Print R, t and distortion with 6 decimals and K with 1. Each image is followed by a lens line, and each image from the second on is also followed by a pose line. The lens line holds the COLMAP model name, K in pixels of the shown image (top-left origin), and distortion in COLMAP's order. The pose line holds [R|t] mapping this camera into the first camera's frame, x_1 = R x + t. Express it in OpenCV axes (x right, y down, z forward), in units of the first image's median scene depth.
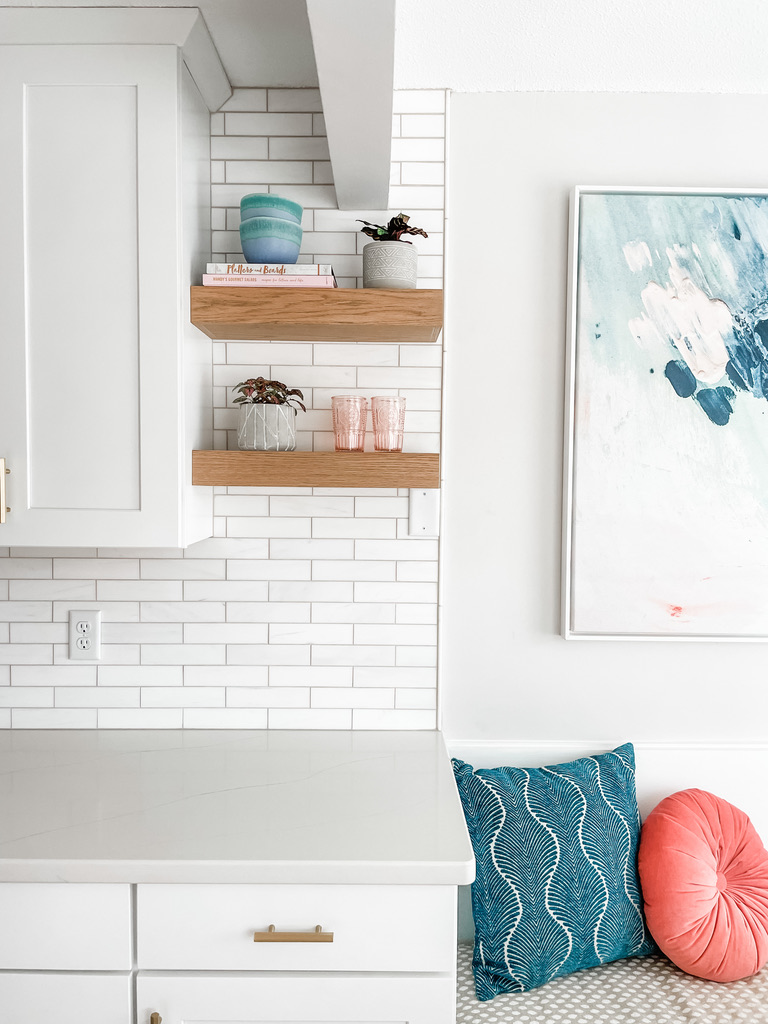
lens RADIAL K [[784.4, 0, 384.0], [0, 784.4, 512.0], [0, 0, 1]] dist [0.091161, -0.129431]
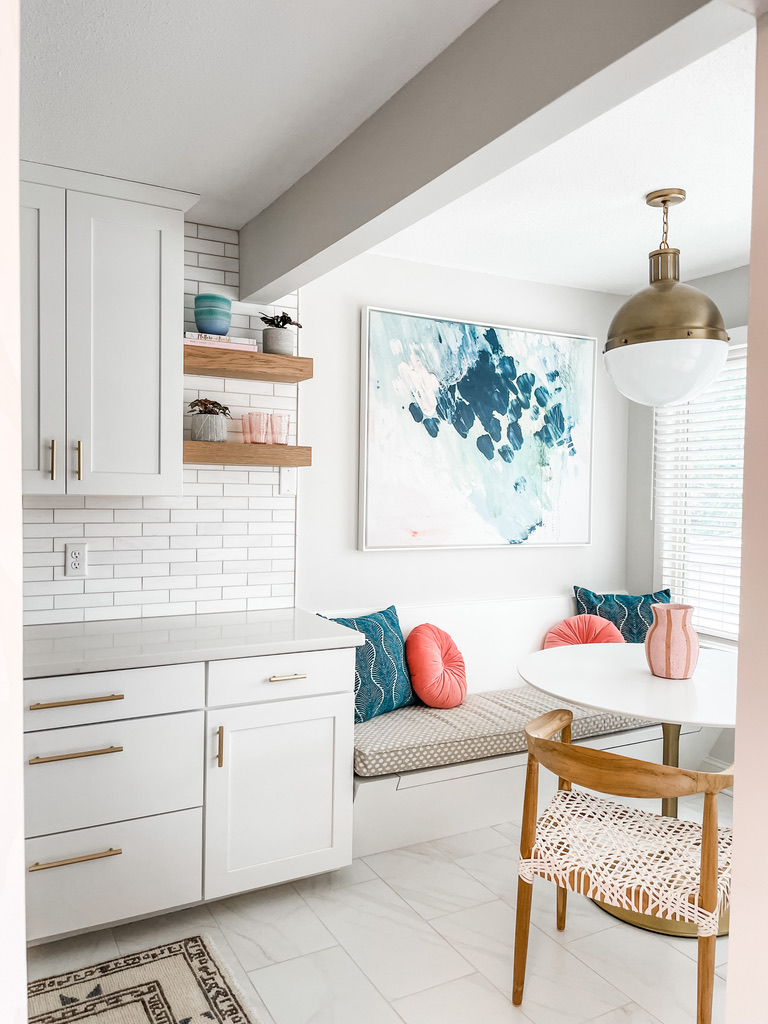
lens RADIAL K [[784.4, 0, 384.0], [0, 784.4, 512.0], [0, 0, 1]] dist [0.091161, -0.129431]
pose [[0.883603, -0.008689, 0.468156, -0.591351], [0.012191, 0.999916, -0.004452, 0.081048], [-0.468078, 0.009641, 0.883635, -0.645577]]
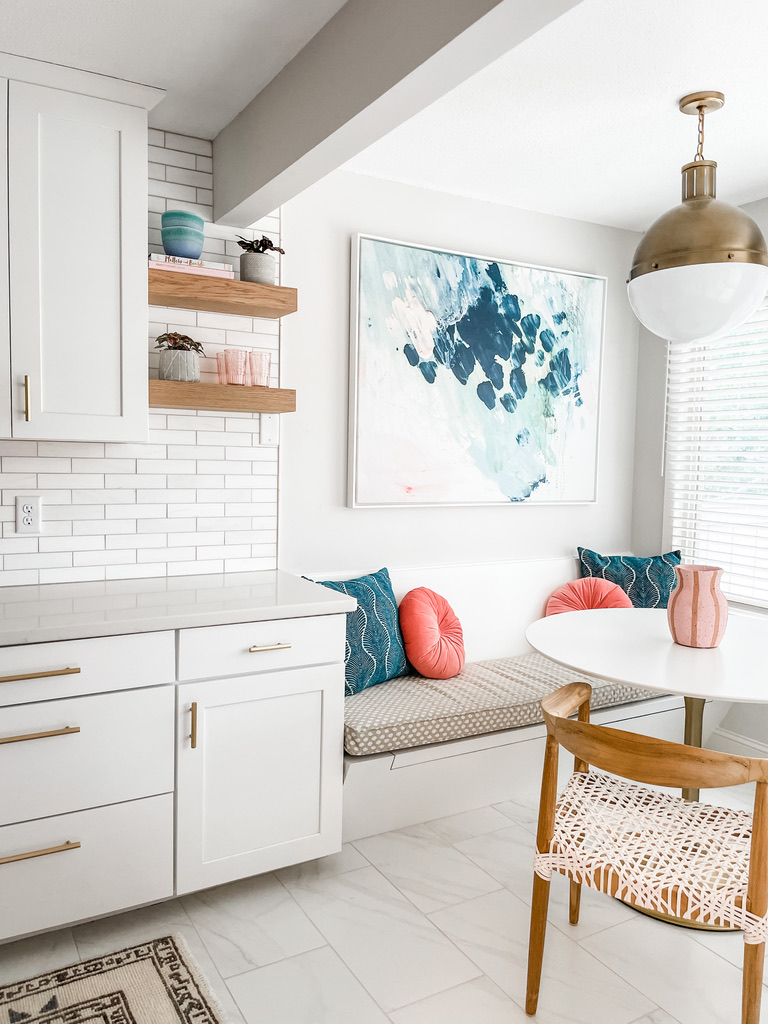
lens RADIAL K [[784.4, 0, 384.0], [0, 784.4, 512.0], [0, 0, 1]] dist [0.091161, -0.129431]
pose [[0.872414, -0.026835, 0.488031, -0.531269], [0.008367, 0.999165, 0.039983, 0.106513], [-0.488697, -0.030799, 0.871910, -0.484632]]
